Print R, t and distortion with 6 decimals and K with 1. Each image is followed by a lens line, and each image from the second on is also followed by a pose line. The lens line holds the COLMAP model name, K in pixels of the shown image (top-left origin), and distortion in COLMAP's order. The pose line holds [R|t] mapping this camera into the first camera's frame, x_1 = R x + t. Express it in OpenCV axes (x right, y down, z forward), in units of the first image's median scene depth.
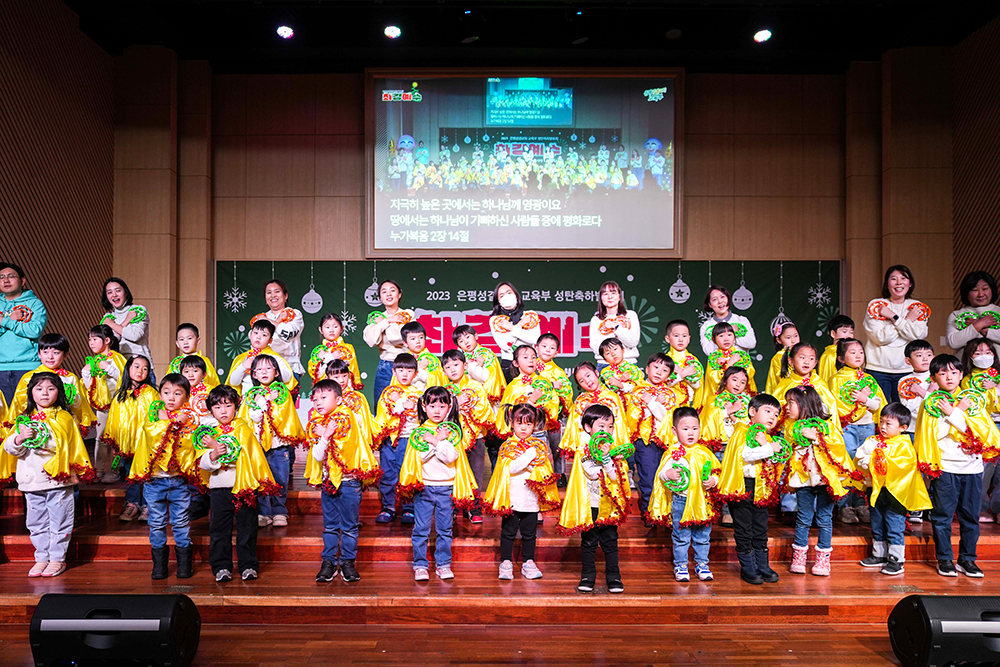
lens RADIAL K [[671.1, 0, 502.4], [0, 671.1, 328.0], [0, 0, 1]] dist [-0.003929, 0.002827]
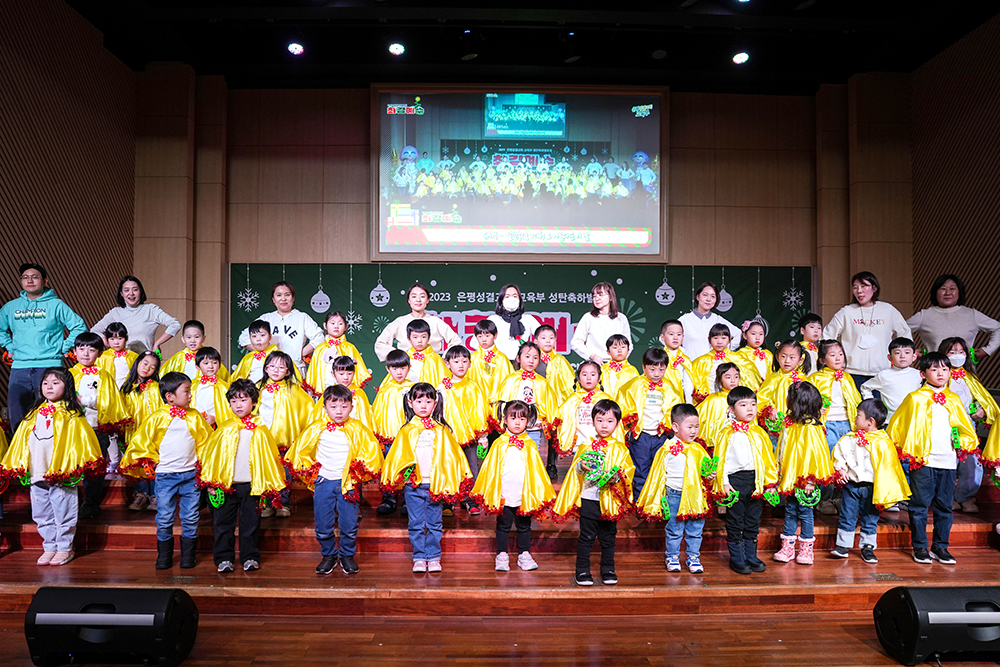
lens RADIAL K [[586.2, 0, 500.0], [0, 586.2, 333.5], [0, 0, 1]] dist [-0.043803, 0.017666]
pose [[0.999996, 0.002765, 0.000880, 0.000250], [-0.002768, 0.999992, 0.002887, 0.010347], [-0.000872, -0.002890, 0.999995, 0.111245]]
